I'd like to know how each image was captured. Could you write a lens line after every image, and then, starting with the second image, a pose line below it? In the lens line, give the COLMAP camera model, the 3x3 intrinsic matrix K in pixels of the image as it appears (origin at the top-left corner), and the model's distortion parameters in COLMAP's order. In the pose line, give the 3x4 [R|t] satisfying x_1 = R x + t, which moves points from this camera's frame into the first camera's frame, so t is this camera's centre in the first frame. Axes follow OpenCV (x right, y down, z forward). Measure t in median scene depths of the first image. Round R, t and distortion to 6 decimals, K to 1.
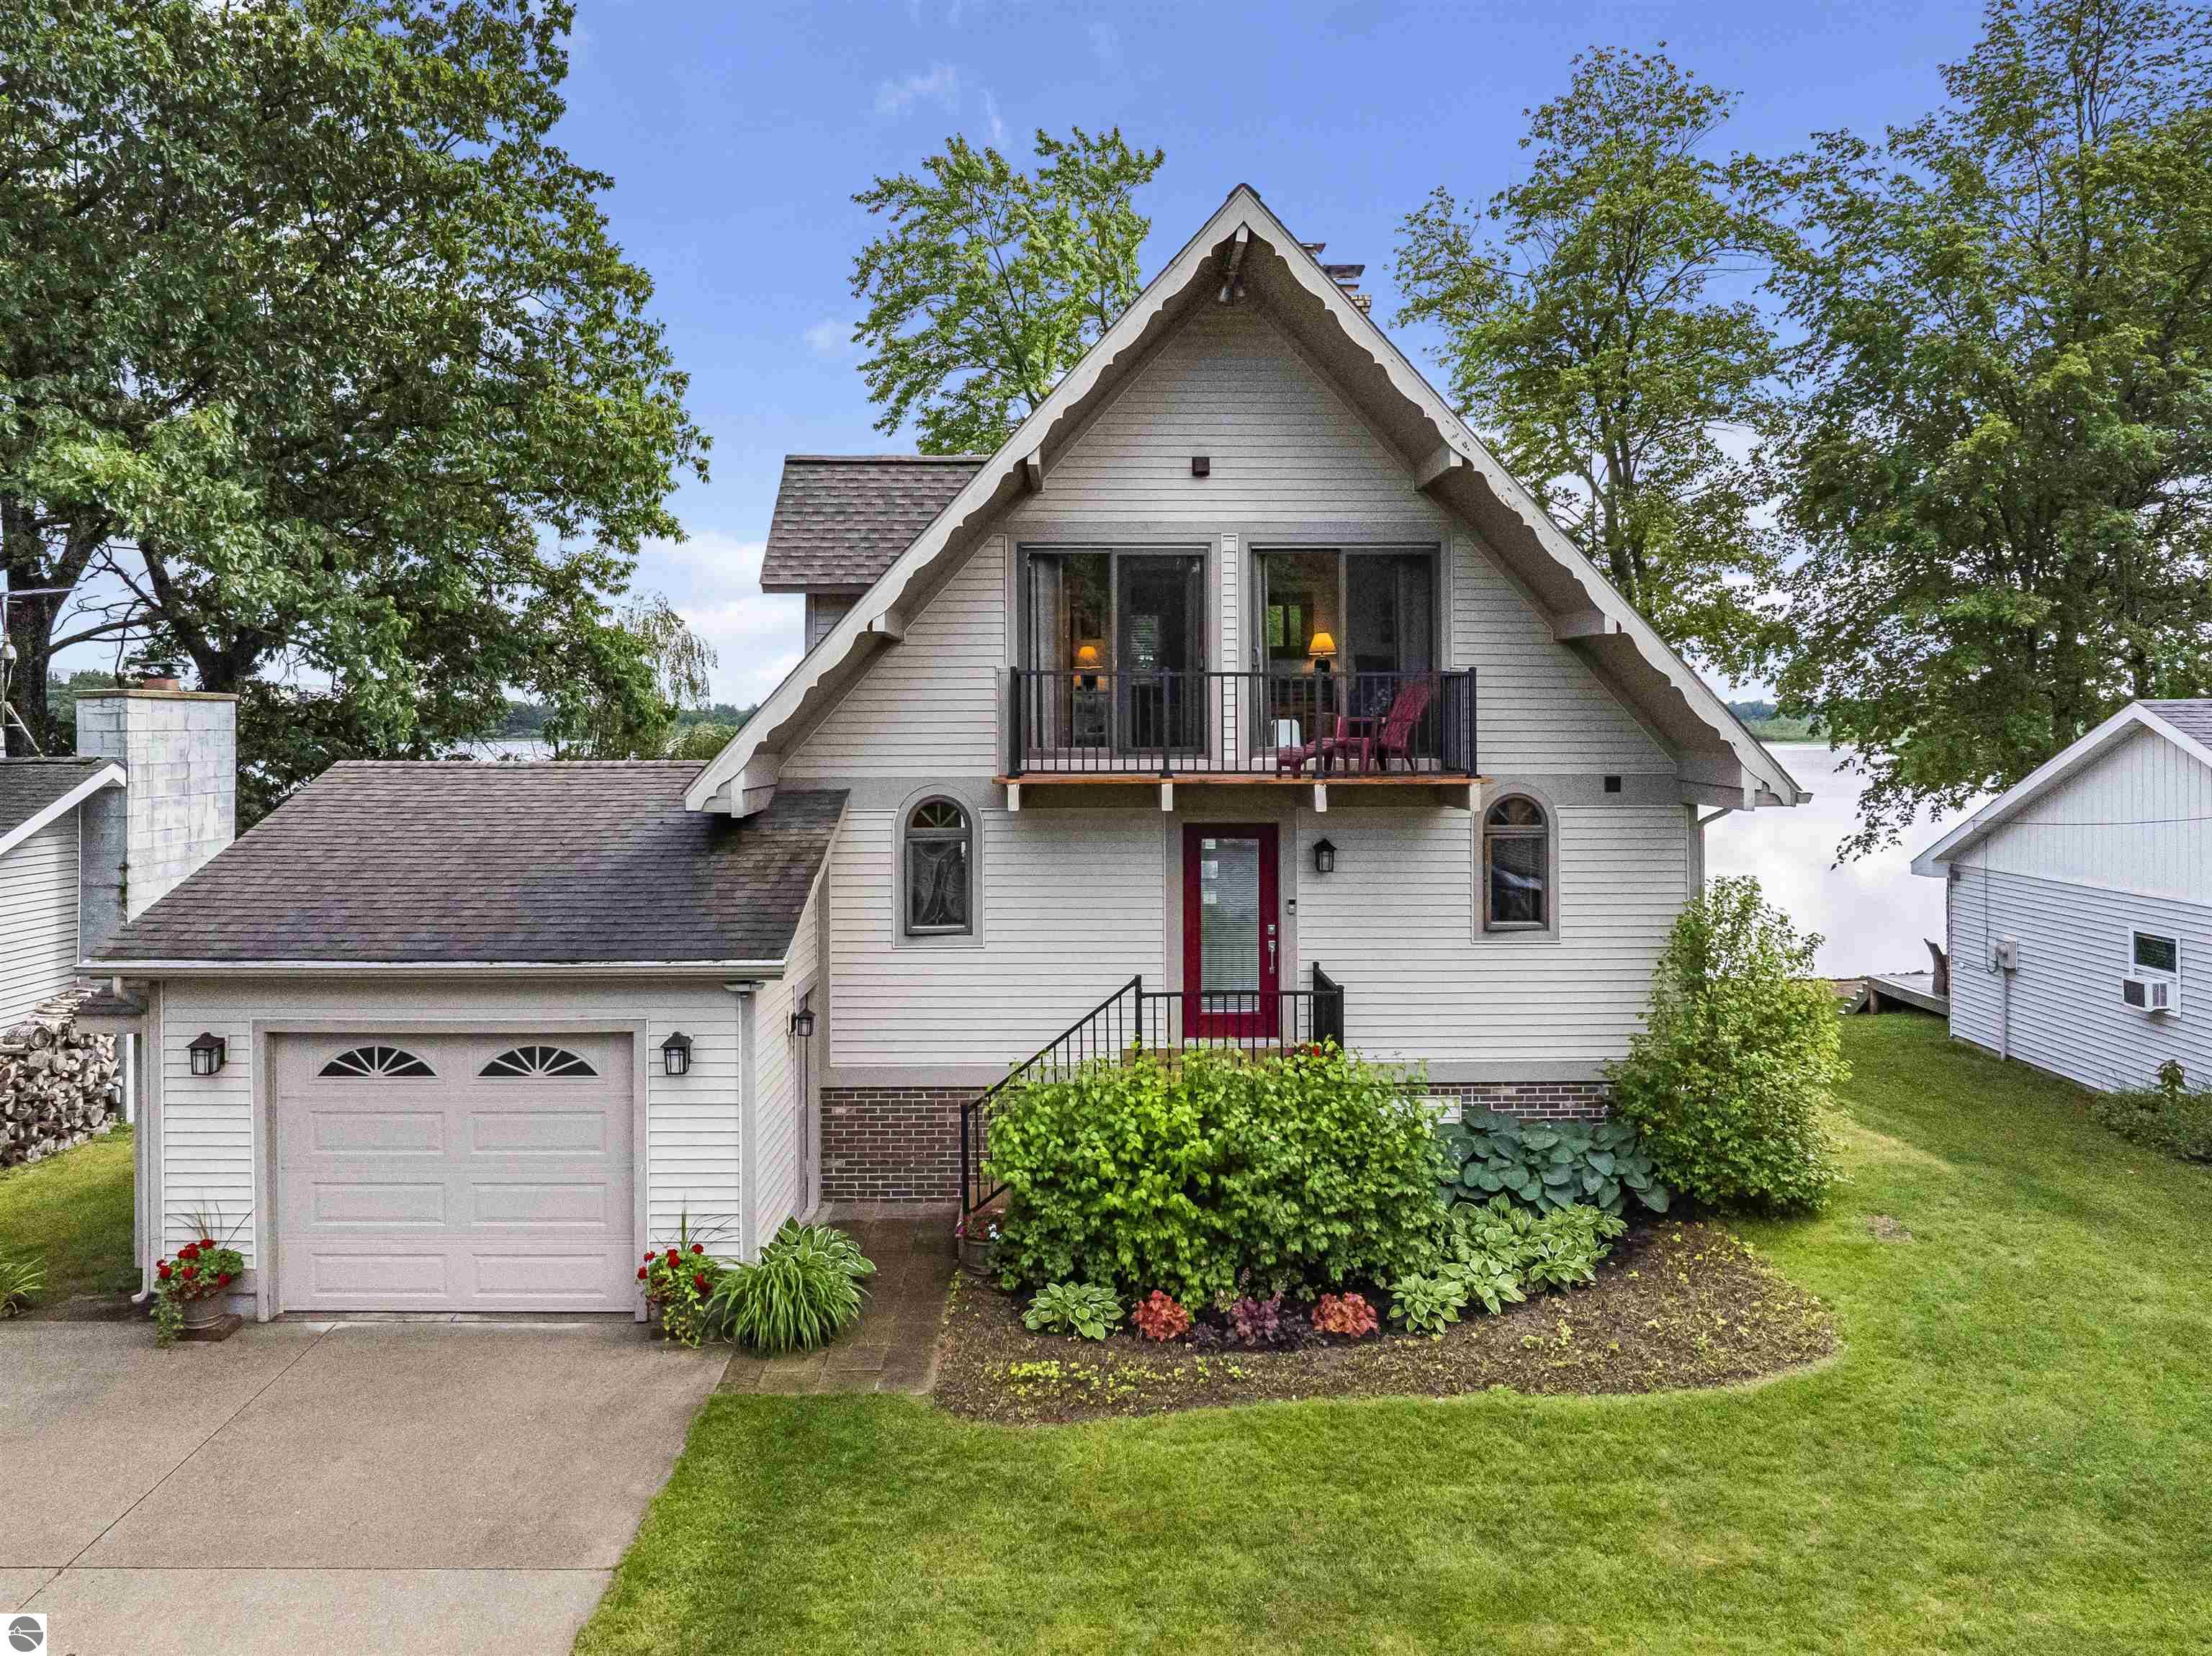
lens RADIAL K [[1561.1, 0, 1108.3], [0, 1561.1, 759.5], [0, 0, 1]] dist [-0.036008, -0.004590]
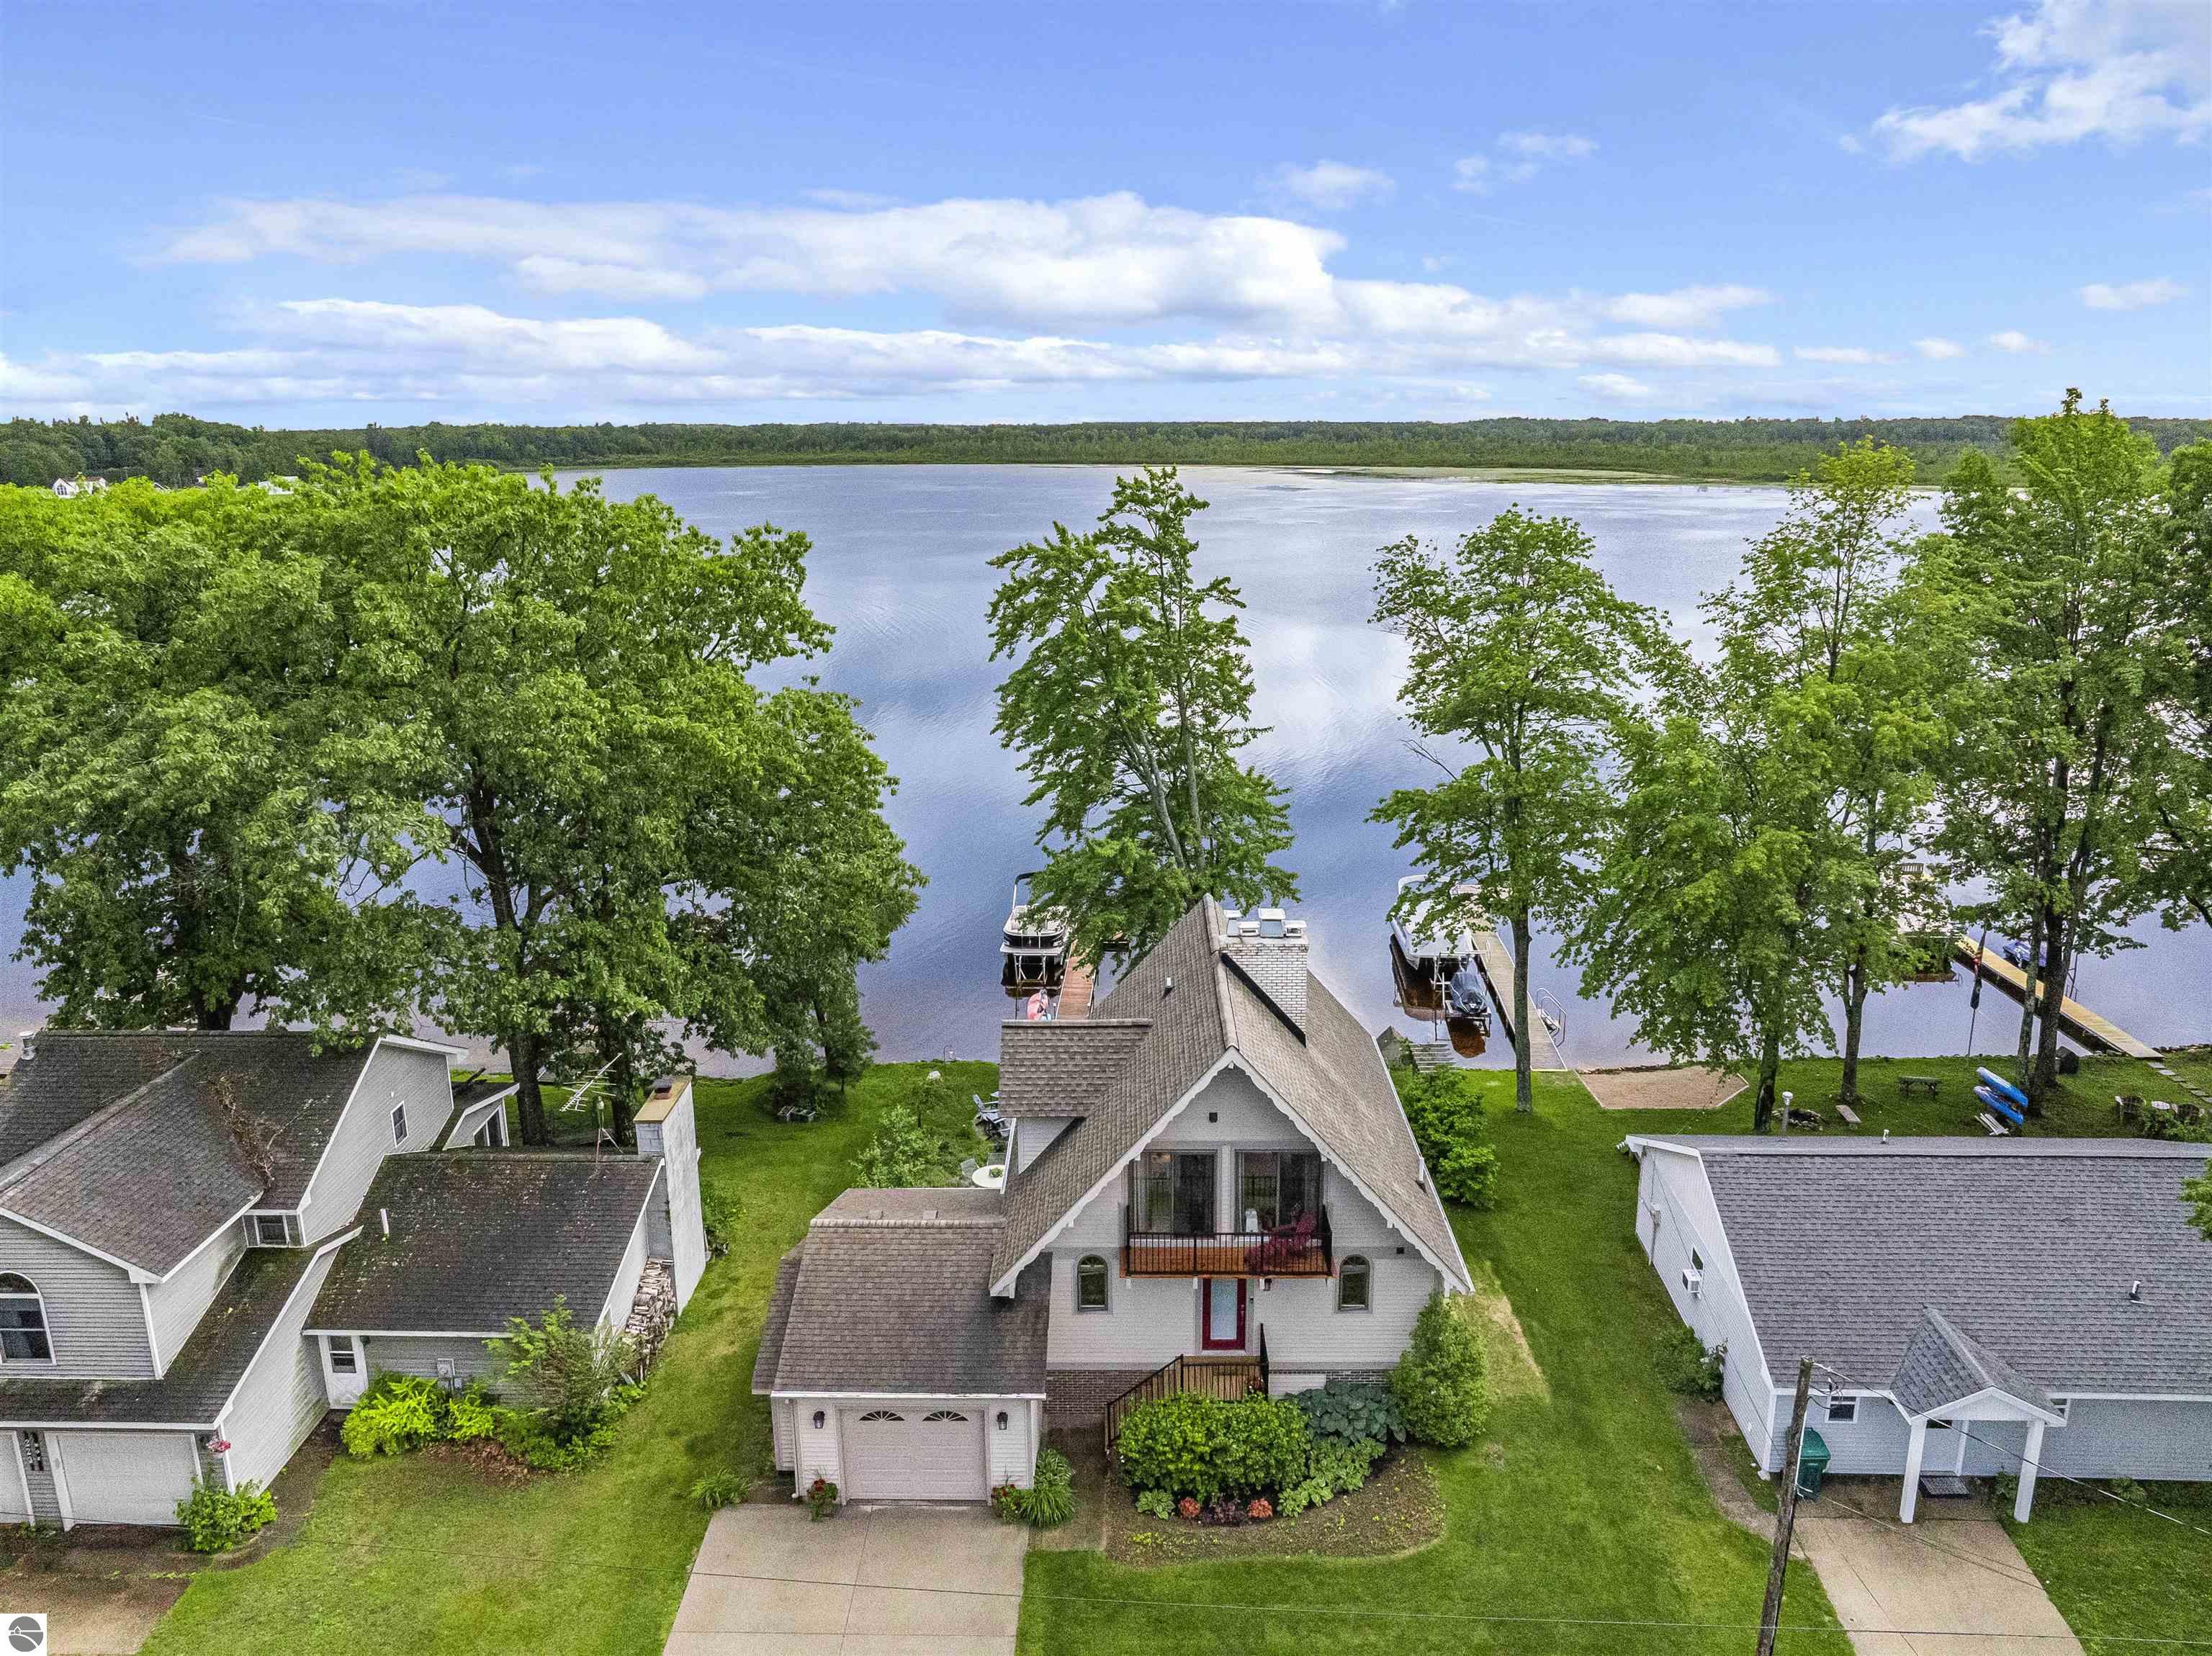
lens RADIAL K [[1561.1, 0, 1109.5], [0, 1561.1, 832.6], [0, 0, 1]] dist [-0.036008, -0.004590]
pose [[0.999486, 0.002122, -0.031982, -0.018650], [0.006300, 0.965334, 0.260943, -1.372012], [0.031427, -0.261010, 0.964824, -1.181841]]
